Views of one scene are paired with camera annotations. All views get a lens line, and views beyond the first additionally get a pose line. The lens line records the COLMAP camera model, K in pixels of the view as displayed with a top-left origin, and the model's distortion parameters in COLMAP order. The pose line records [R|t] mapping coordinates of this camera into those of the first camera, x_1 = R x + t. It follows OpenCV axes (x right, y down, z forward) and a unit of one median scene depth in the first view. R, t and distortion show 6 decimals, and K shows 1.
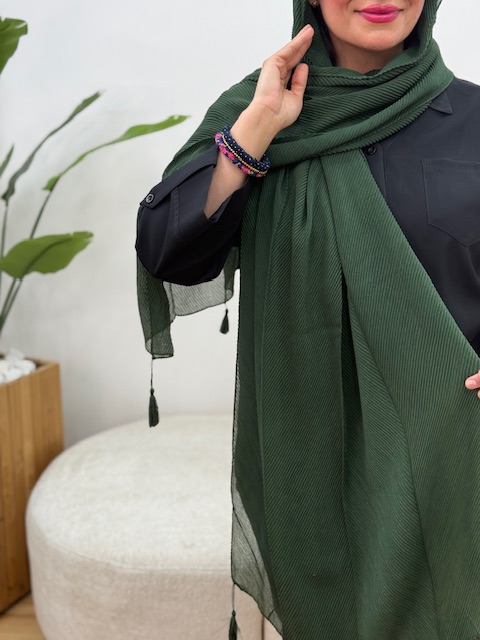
lens RADIAL K [[892.3, 0, 240.0], [0, 892.3, 320.0], [0, 0, 1]] dist [0.152094, -0.136280]
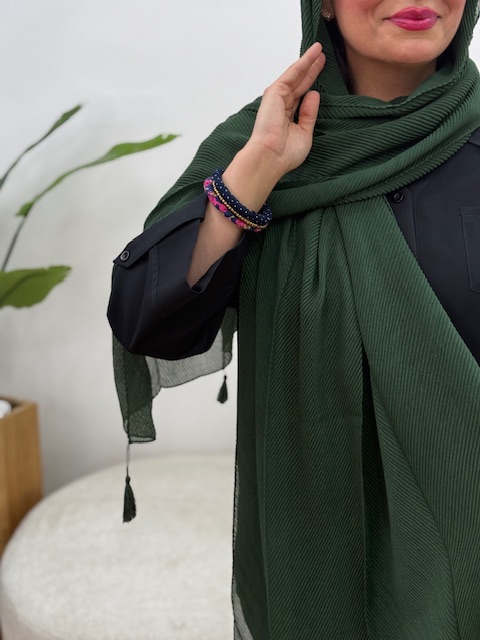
lens RADIAL K [[892.3, 0, 240.0], [0, 892.3, 320.0], [0, 0, 1]] dist [0.152094, -0.136280]
pose [[0.999994, -0.001895, 0.002861, 0.001374], [0.001884, 0.999991, 0.003795, -0.073170], [-0.002868, -0.003789, 0.999989, 0.173829]]
